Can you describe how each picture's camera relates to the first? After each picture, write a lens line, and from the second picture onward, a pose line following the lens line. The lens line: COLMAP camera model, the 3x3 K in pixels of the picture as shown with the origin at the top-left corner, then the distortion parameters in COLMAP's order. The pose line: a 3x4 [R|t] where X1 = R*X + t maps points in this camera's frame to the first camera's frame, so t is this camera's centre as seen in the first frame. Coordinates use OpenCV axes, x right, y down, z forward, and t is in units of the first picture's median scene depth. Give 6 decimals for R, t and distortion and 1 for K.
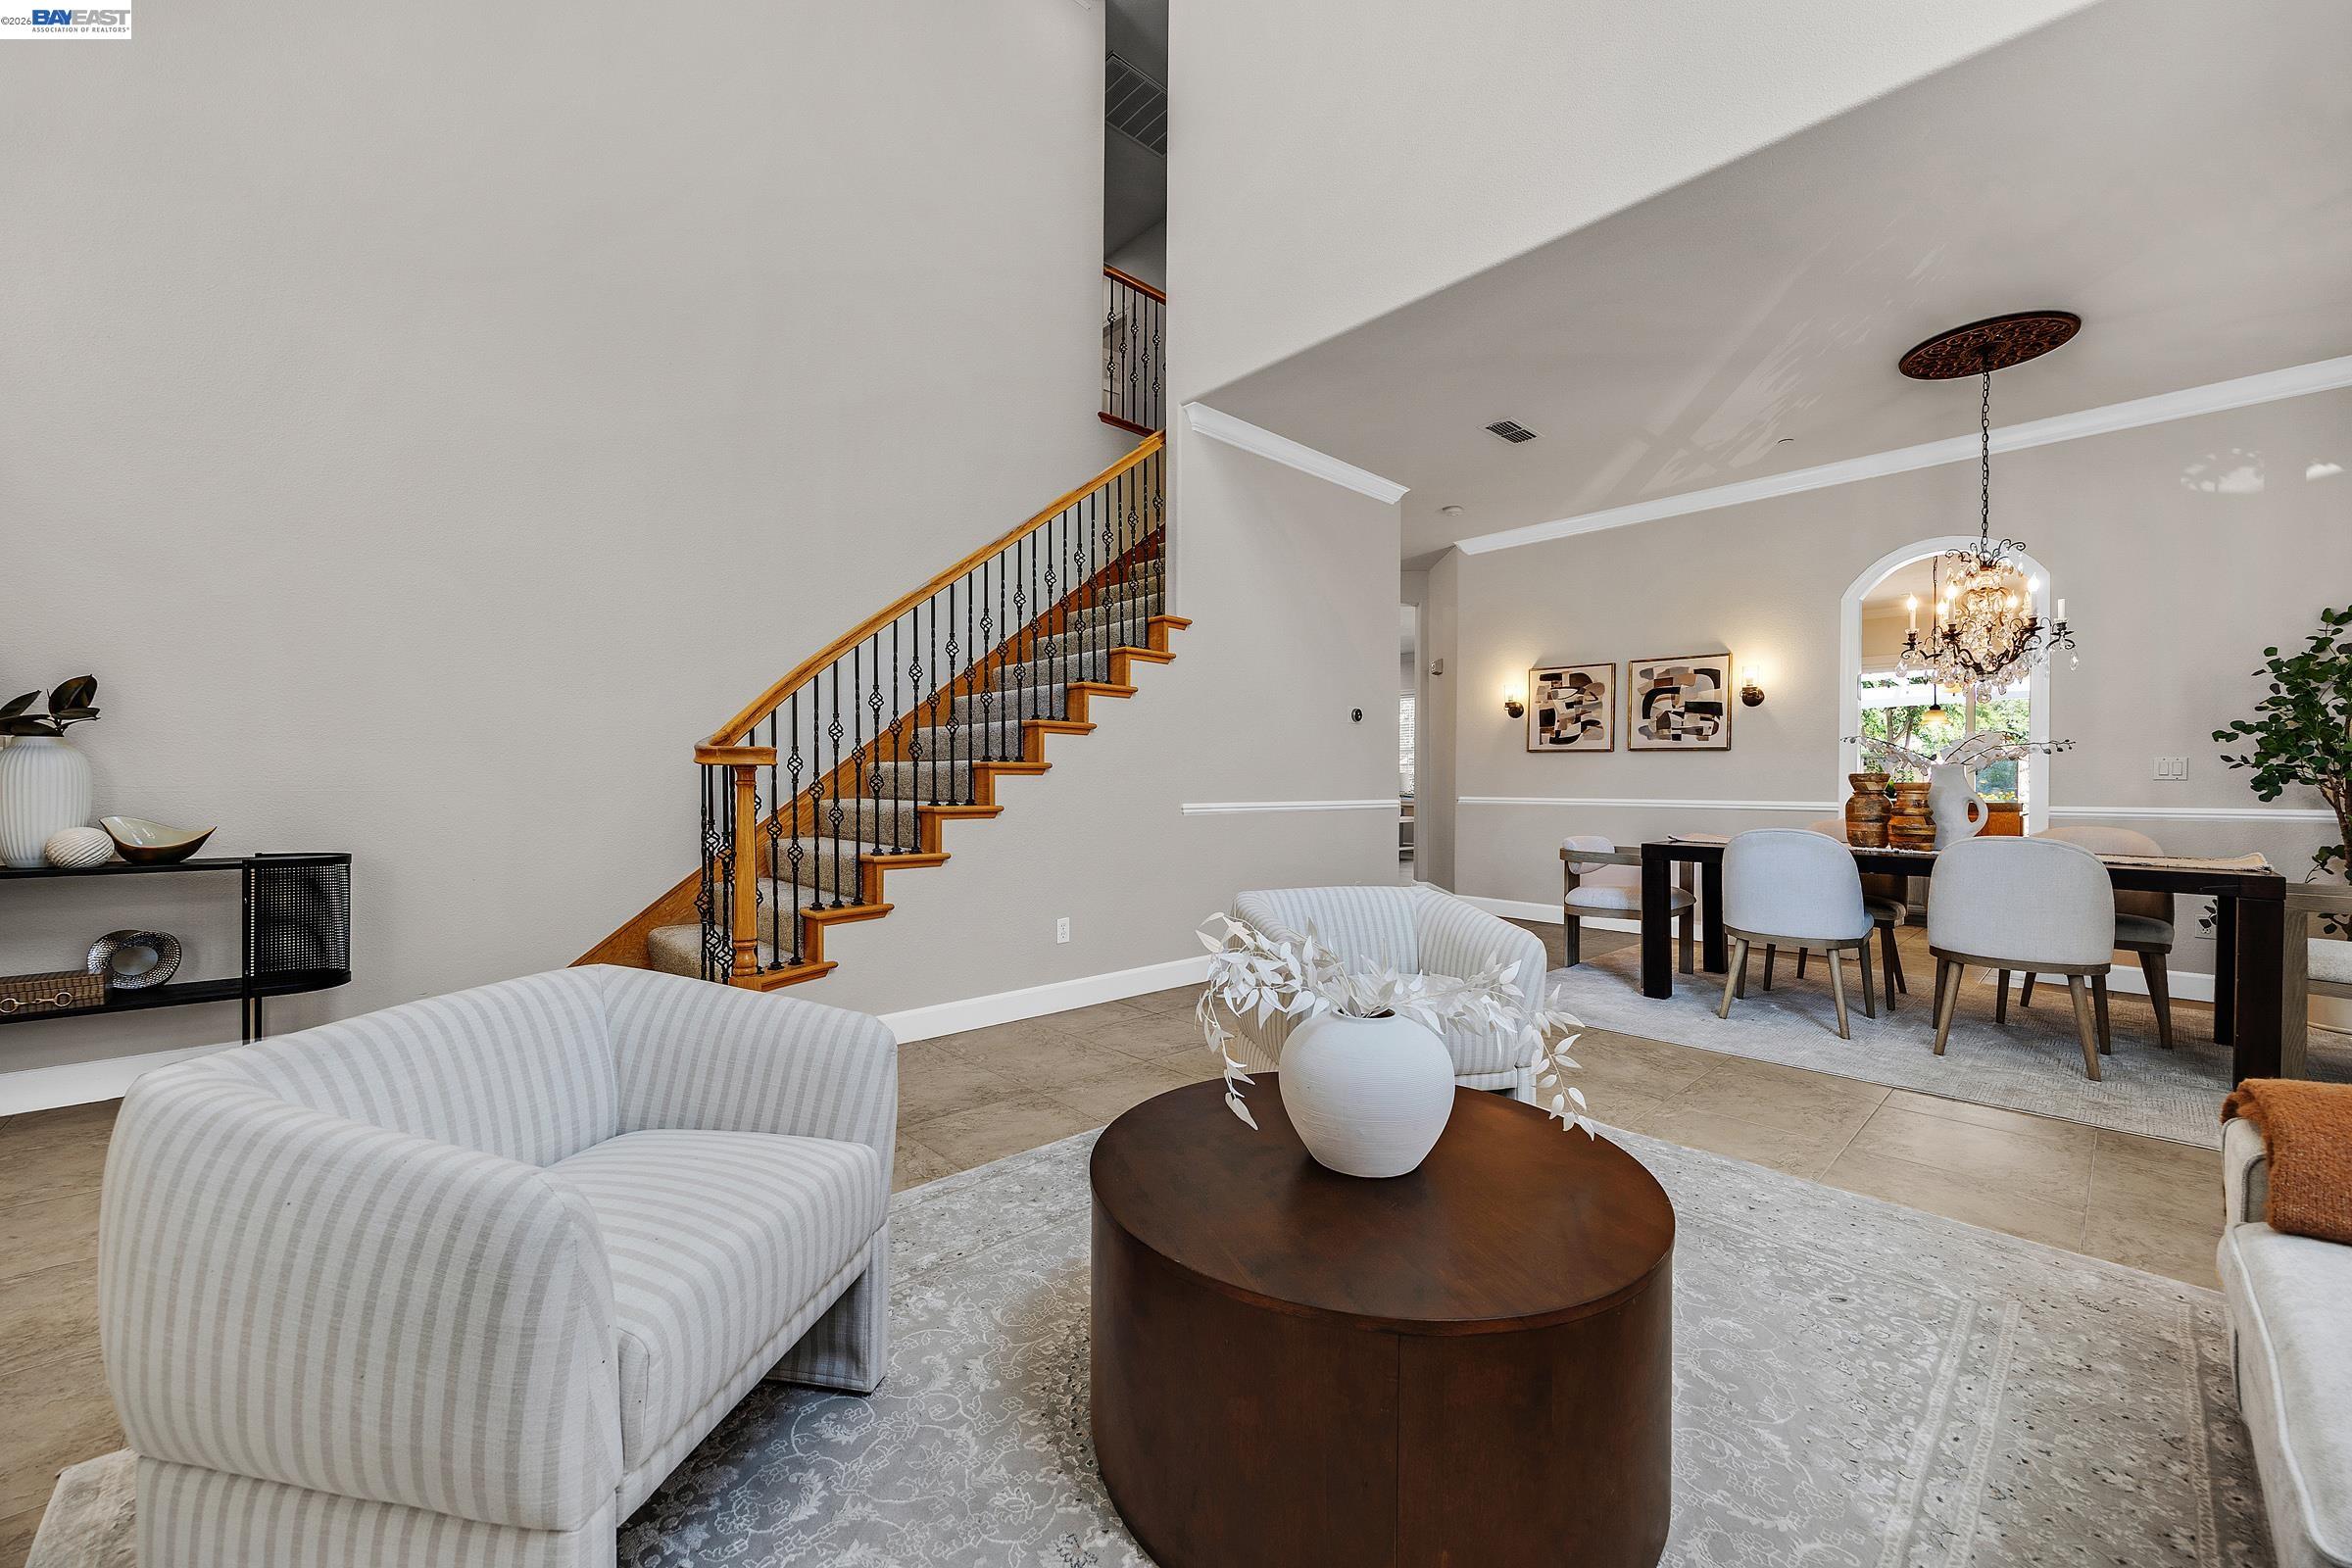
lens RADIAL K [[901.5, 0, 1179.7], [0, 901.5, 785.5], [0, 0, 1]] dist [-0.001395, -0.000150]
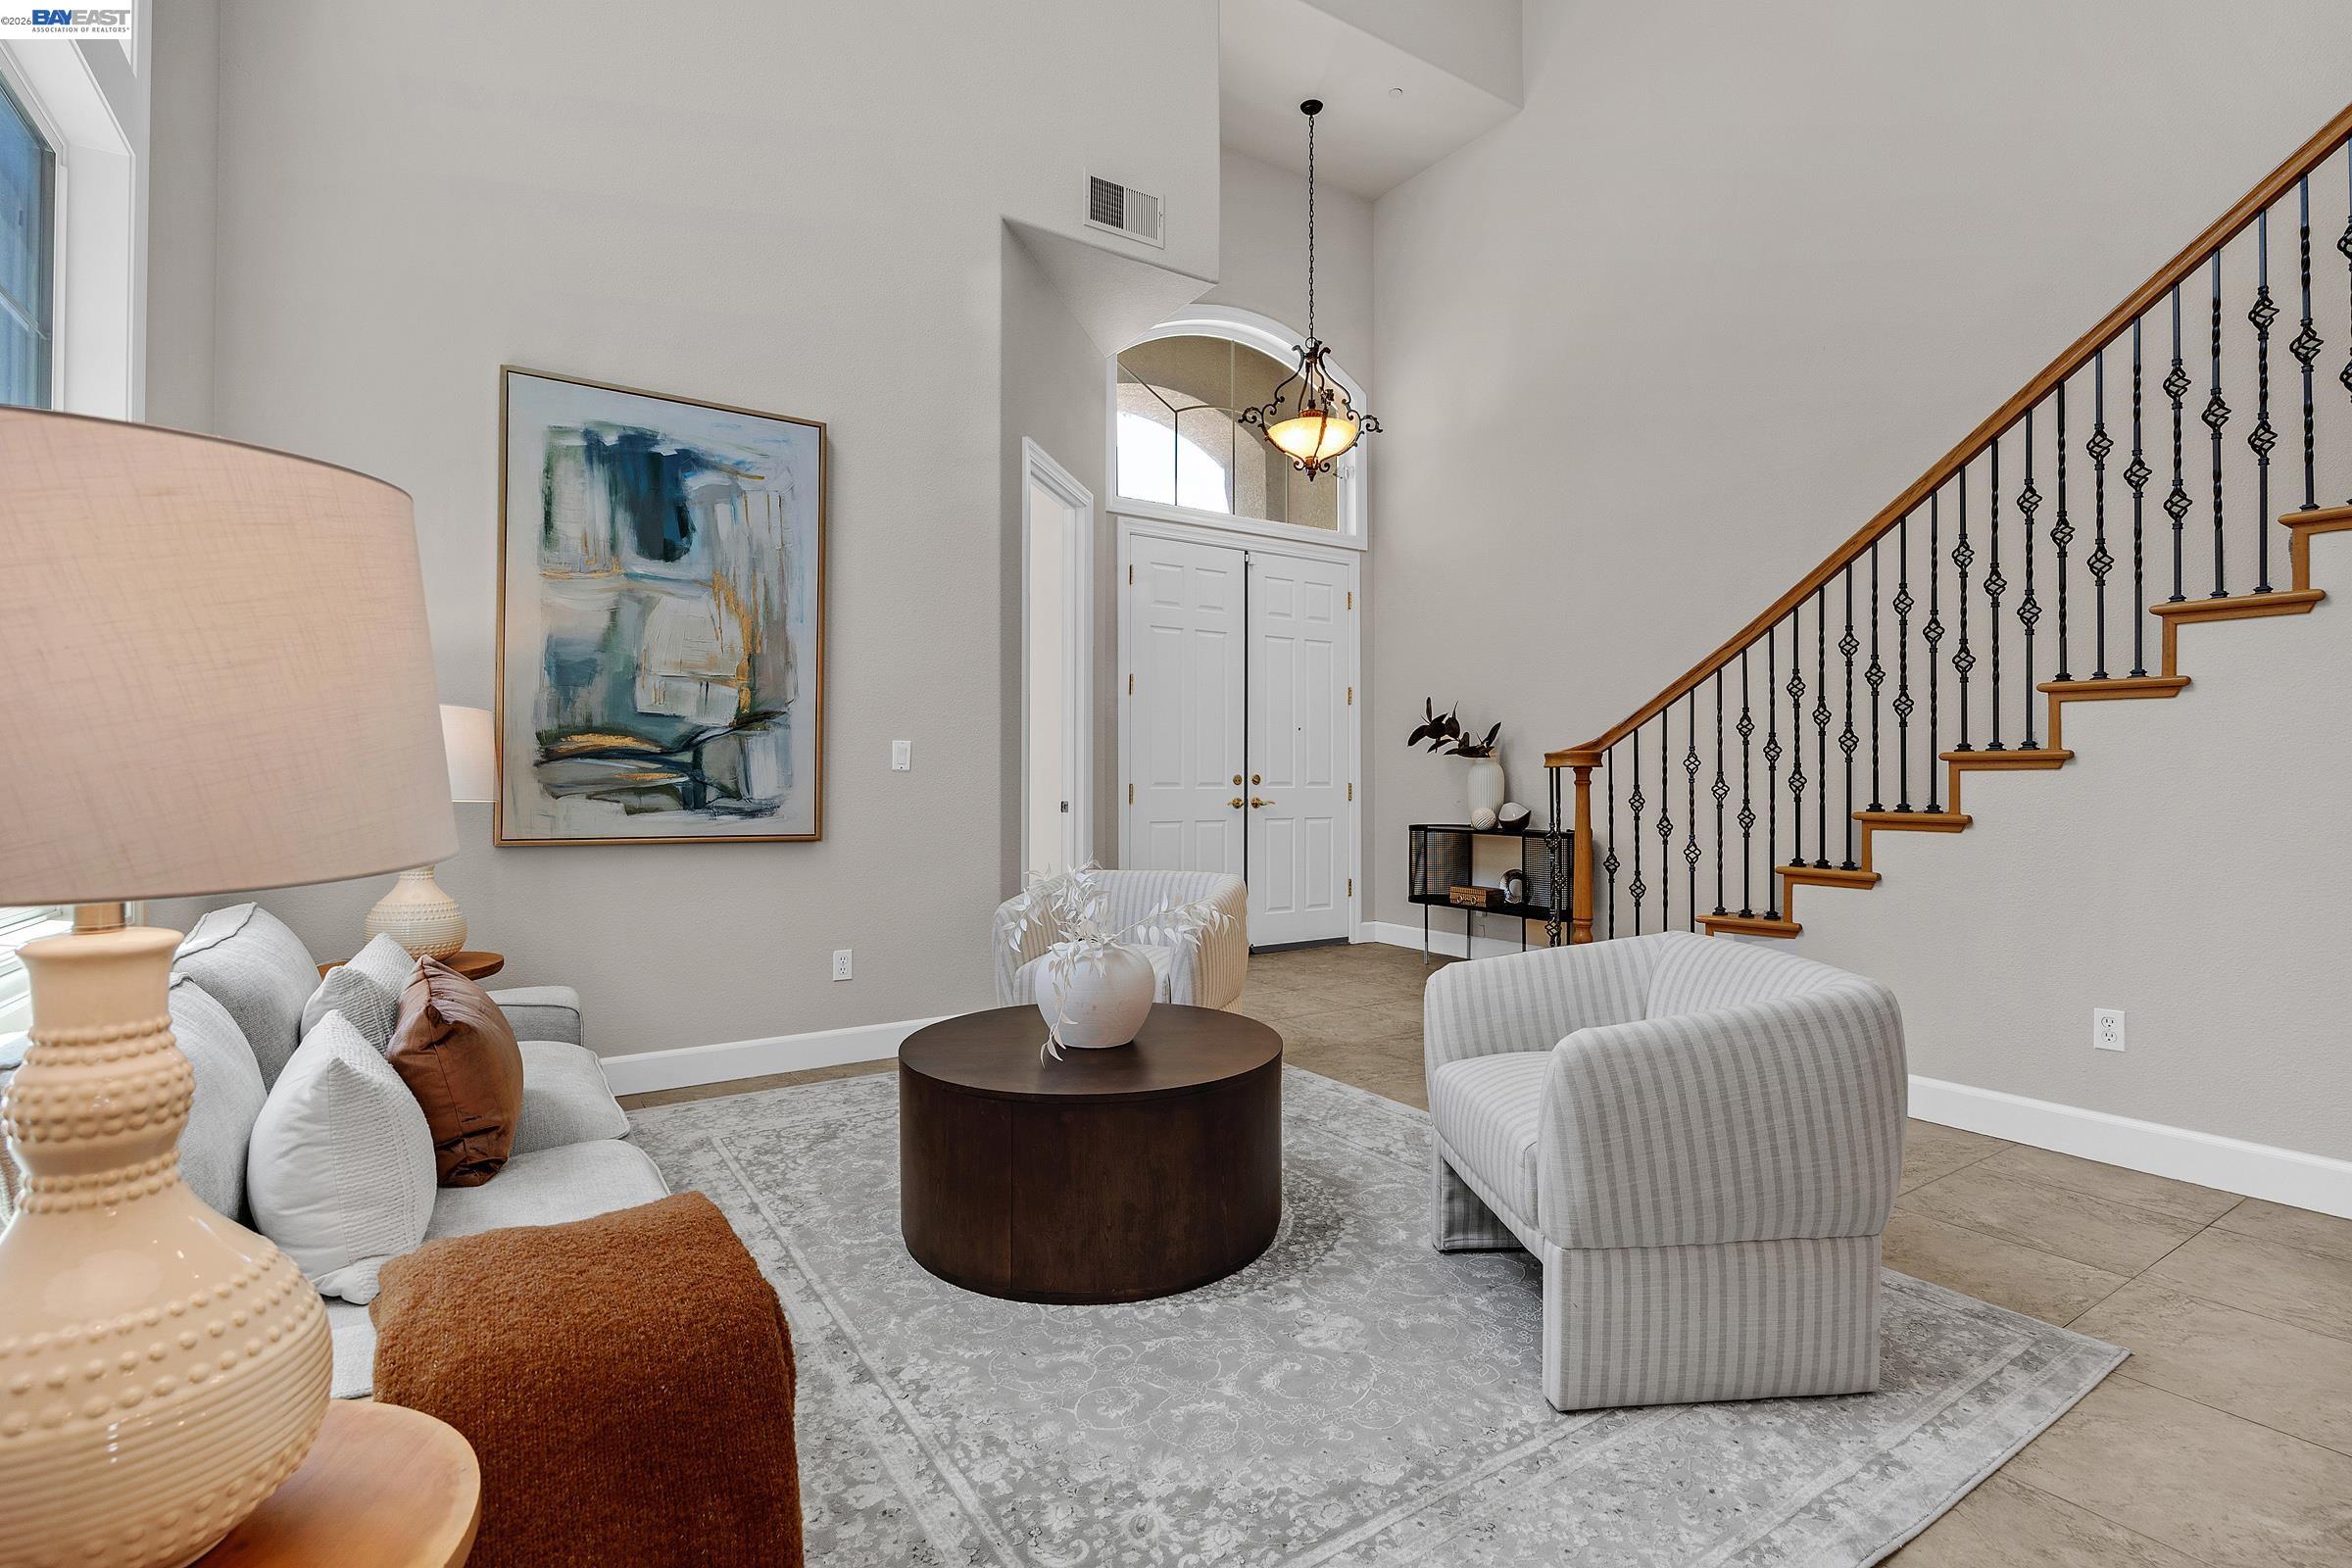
lens RADIAL K [[1102.7, 0, 1177.3], [0, 1102.7, 779.8], [0, 0, 1]] dist [-0.016123, -0.000189]
pose [[-0.180947, -0.004344, -0.983483, 0.469210], [-0.006212, 0.999975, -0.003274, 0.001071], [0.983473, 0.005517, -0.180970, 0.353600]]
